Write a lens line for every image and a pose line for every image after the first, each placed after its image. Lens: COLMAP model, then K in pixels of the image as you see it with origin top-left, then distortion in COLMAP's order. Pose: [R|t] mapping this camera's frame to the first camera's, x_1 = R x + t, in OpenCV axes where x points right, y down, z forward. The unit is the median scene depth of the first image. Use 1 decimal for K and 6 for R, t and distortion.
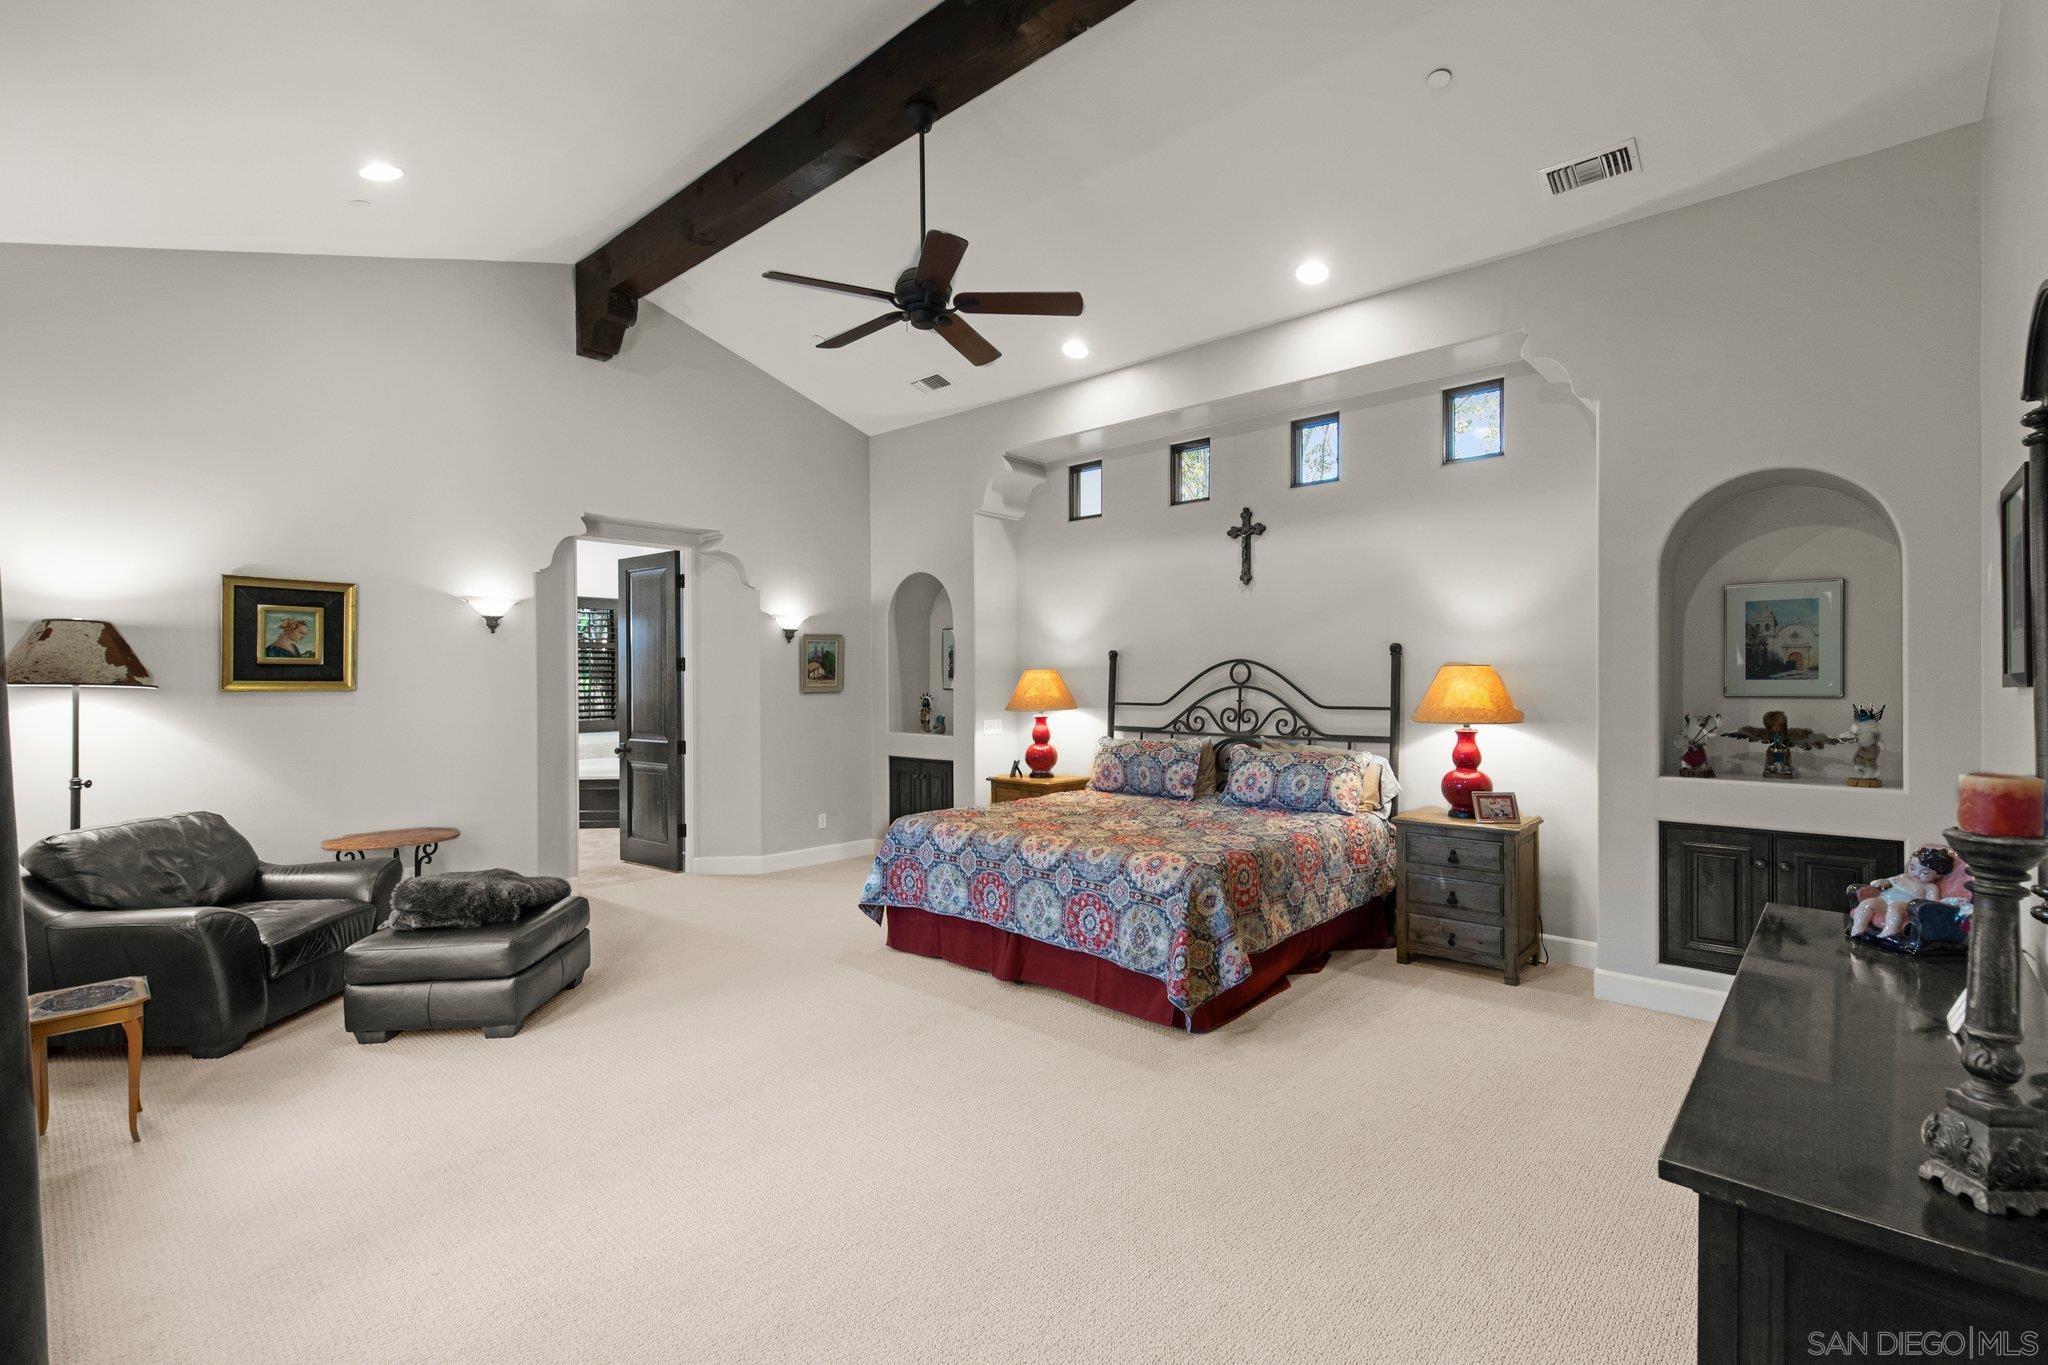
lens RADIAL K [[958.2, 0, 1026.3], [0, 958.2, 684.2], [0, 0, 1]] dist [0.006901, 0.000180]
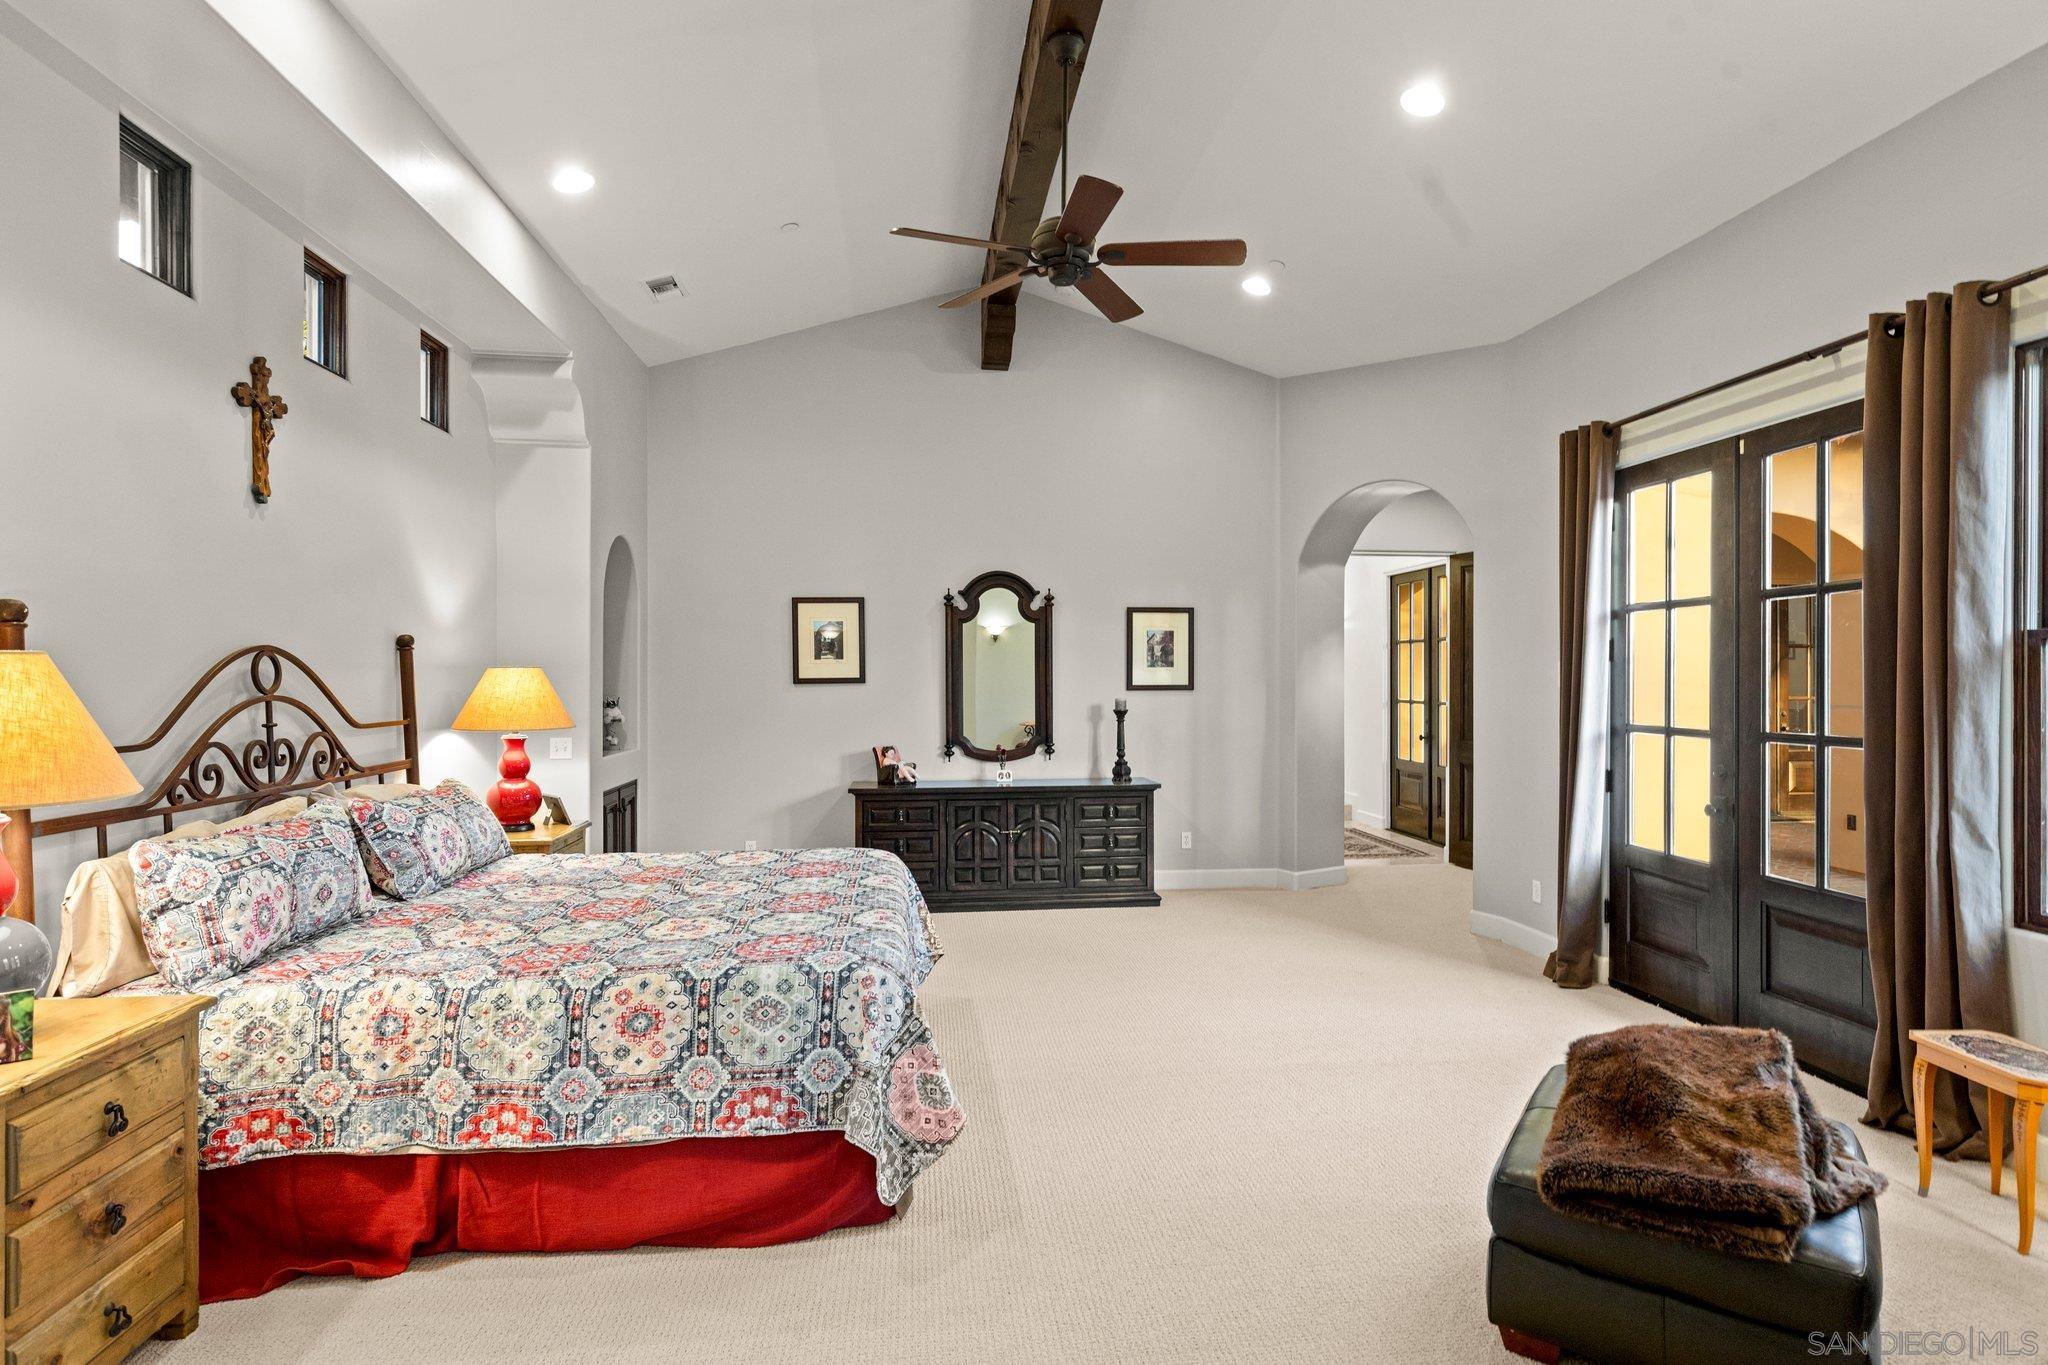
lens RADIAL K [[1100.5, 0, 1022.3], [0, 1100.5, 682.9], [0, 0, 1]] dist [0.000817, 0.000117]
pose [[-0.762890, -0.002530, 0.646523, -0.477283], [0.001909, 0.999979, 0.006165, -0.008840], [-0.646525, 0.005937, -0.762869, 1.190965]]
